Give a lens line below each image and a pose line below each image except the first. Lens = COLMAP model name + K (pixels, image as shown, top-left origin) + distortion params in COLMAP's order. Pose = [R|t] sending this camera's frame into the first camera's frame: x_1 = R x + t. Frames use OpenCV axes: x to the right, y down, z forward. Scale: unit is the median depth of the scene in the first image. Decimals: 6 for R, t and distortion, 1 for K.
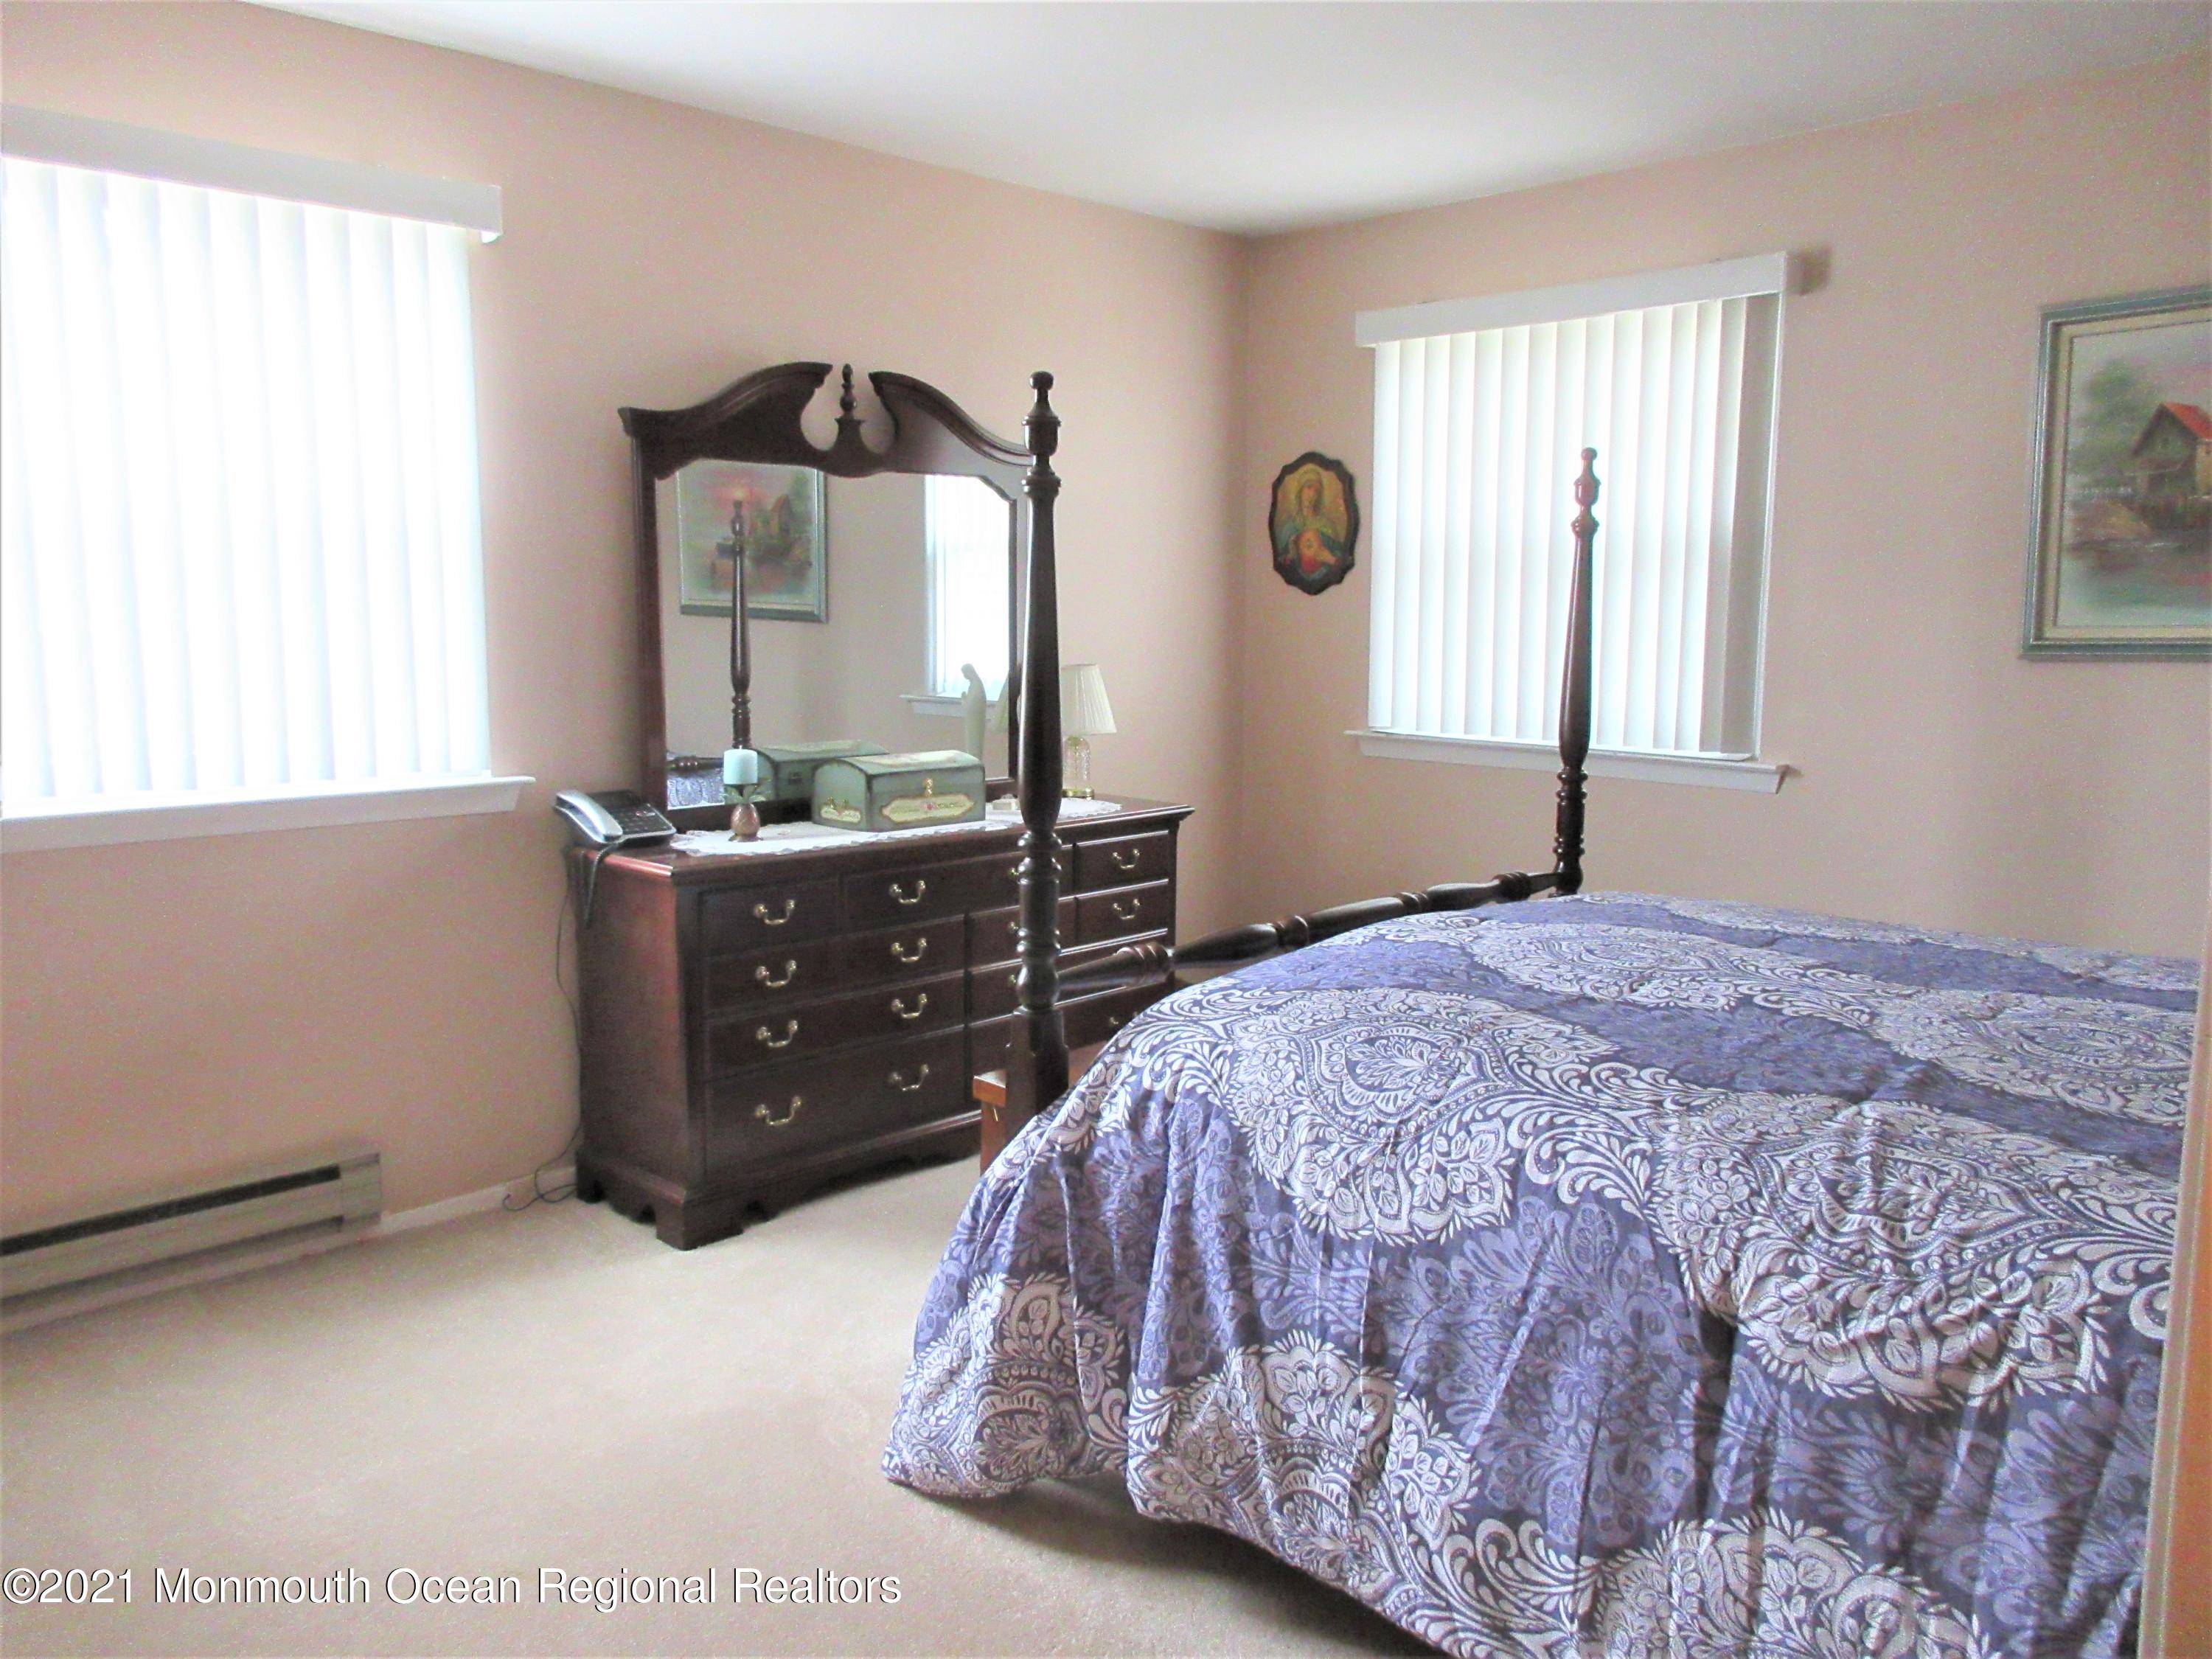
lens RADIAL K [[1648.0, 0, 1088.7], [0, 1648.0, 831.4], [0, 0, 1]] dist [-0.039140, 0.062281]
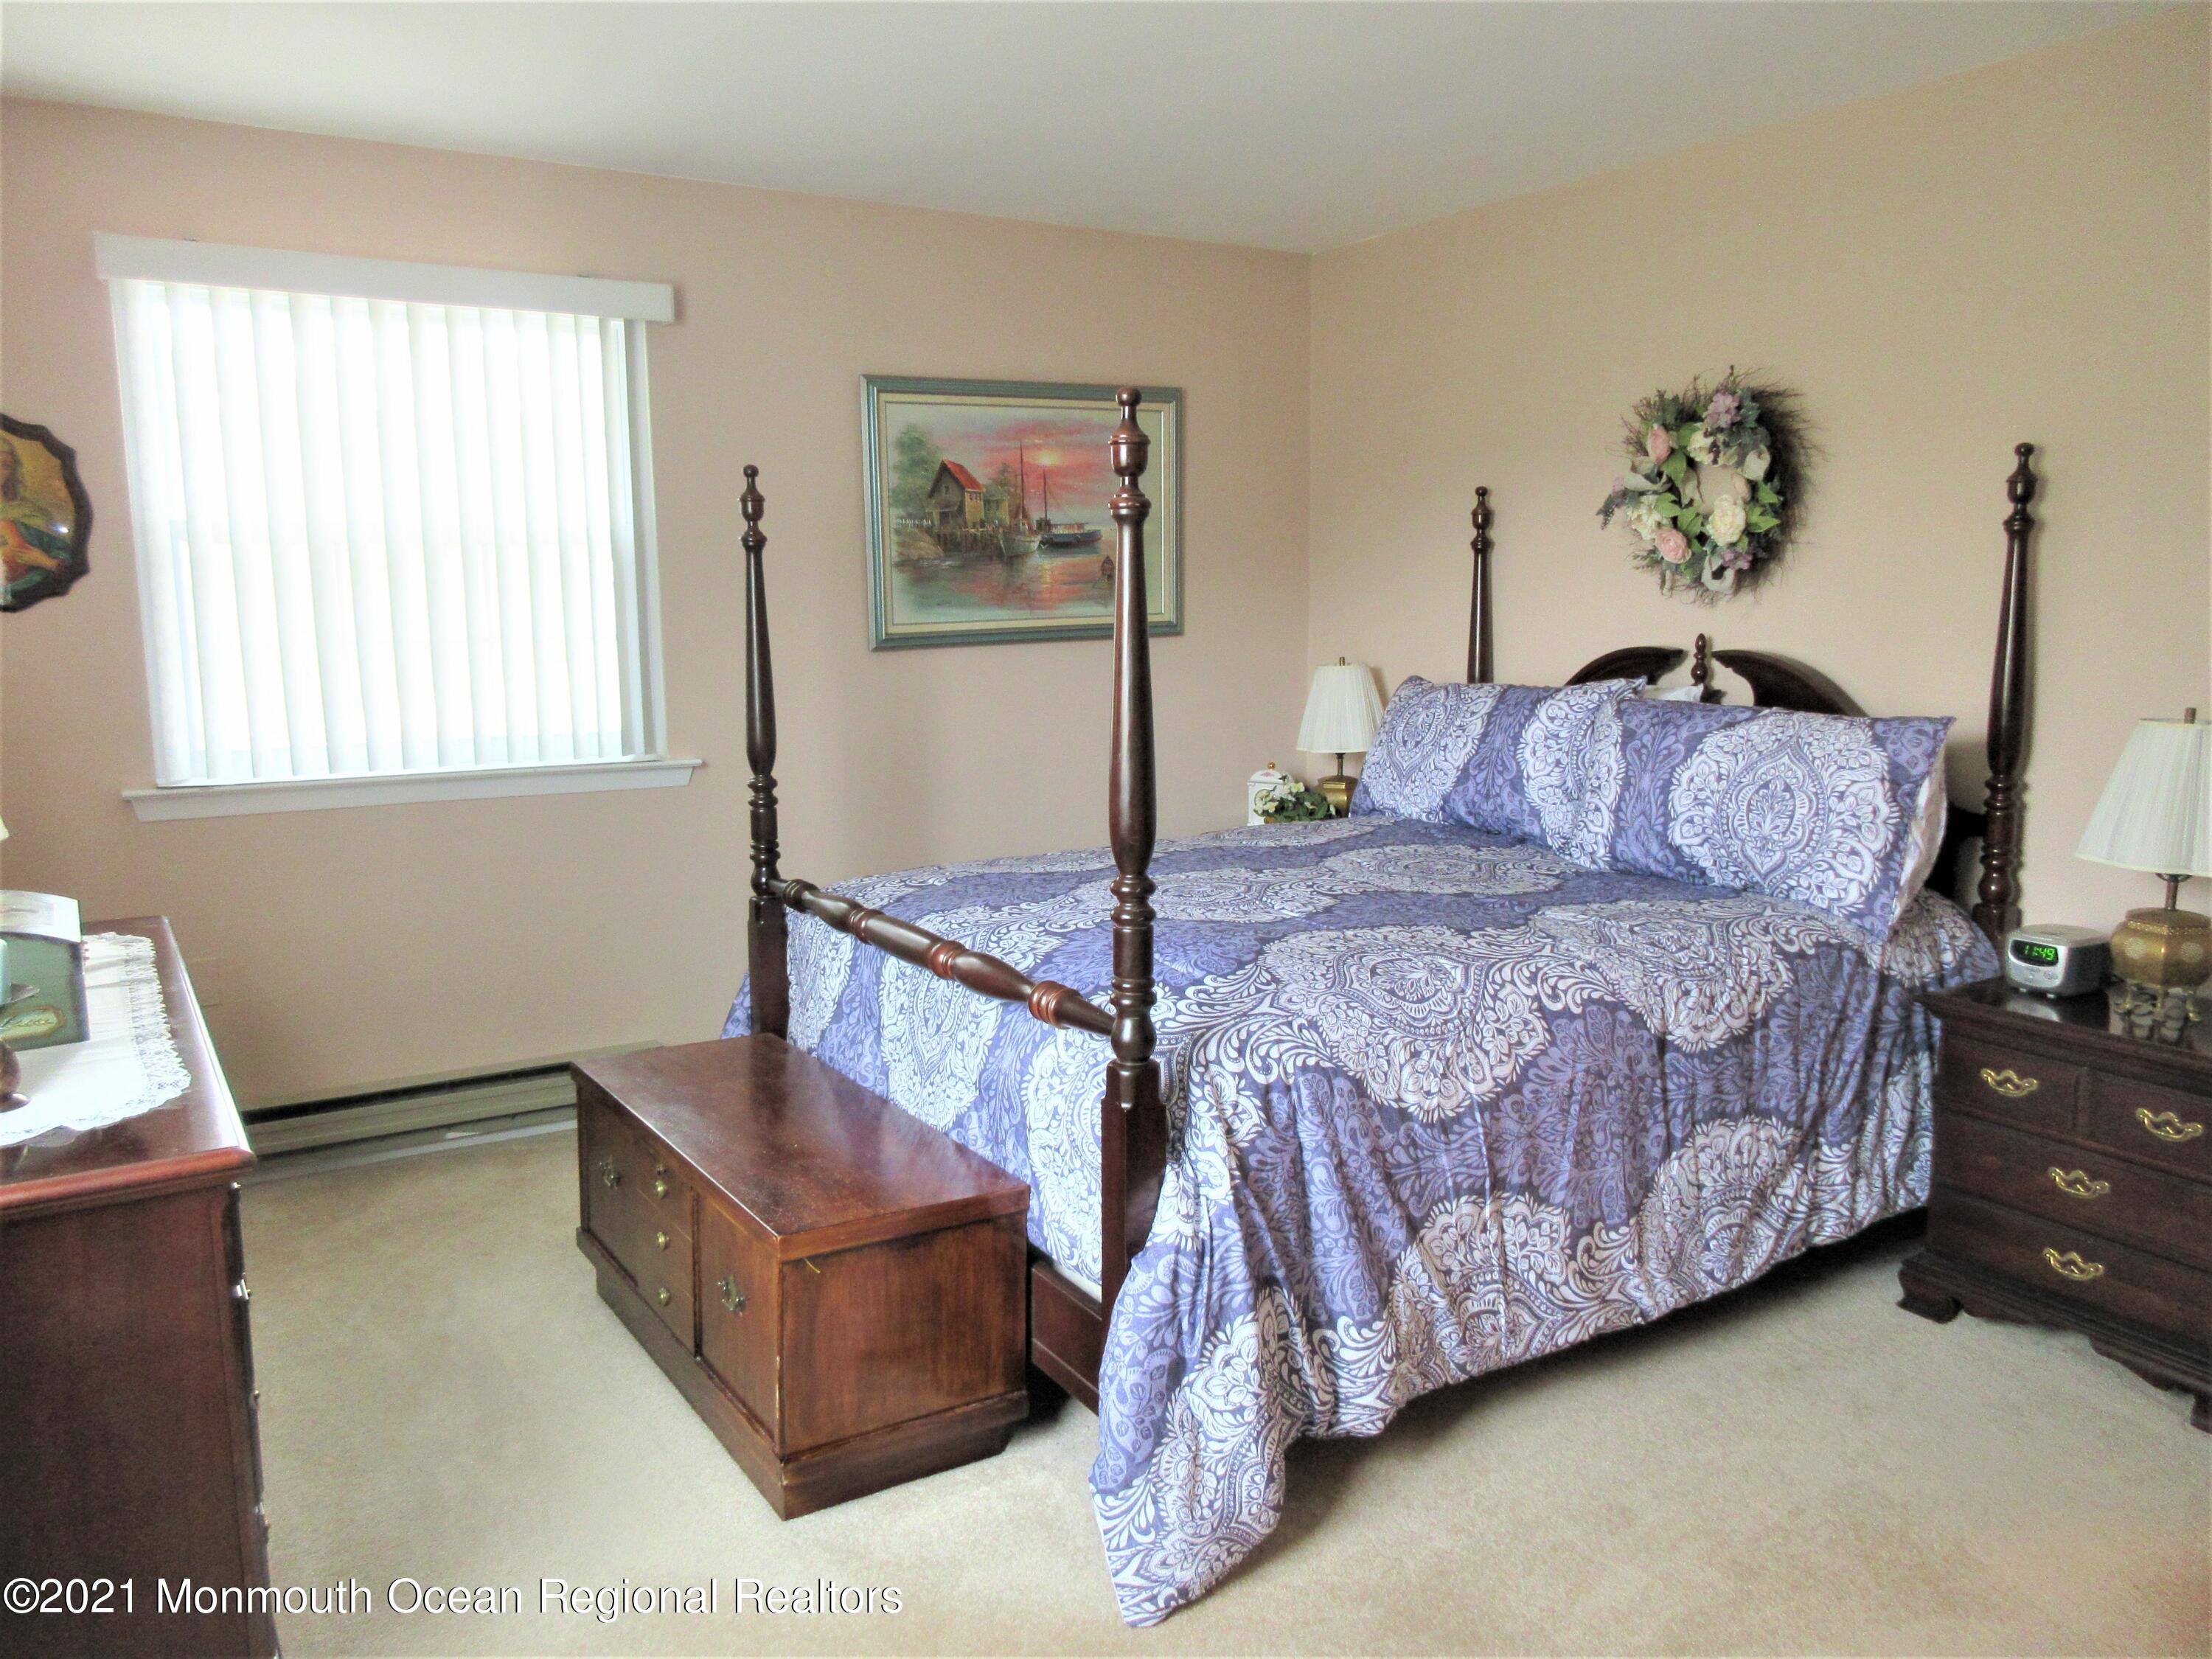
lens RADIAL K [[1648.0, 0, 1088.7], [0, 1648.0, 831.4], [0, 0, 1]] dist [-0.039140, 0.062281]
pose [[0.213578, -0.150106, 0.965325, -1.113932], [0.142588, 0.982333, 0.121204, -0.167832], [-0.966464, 0.111757, 0.231209, 0.952093]]
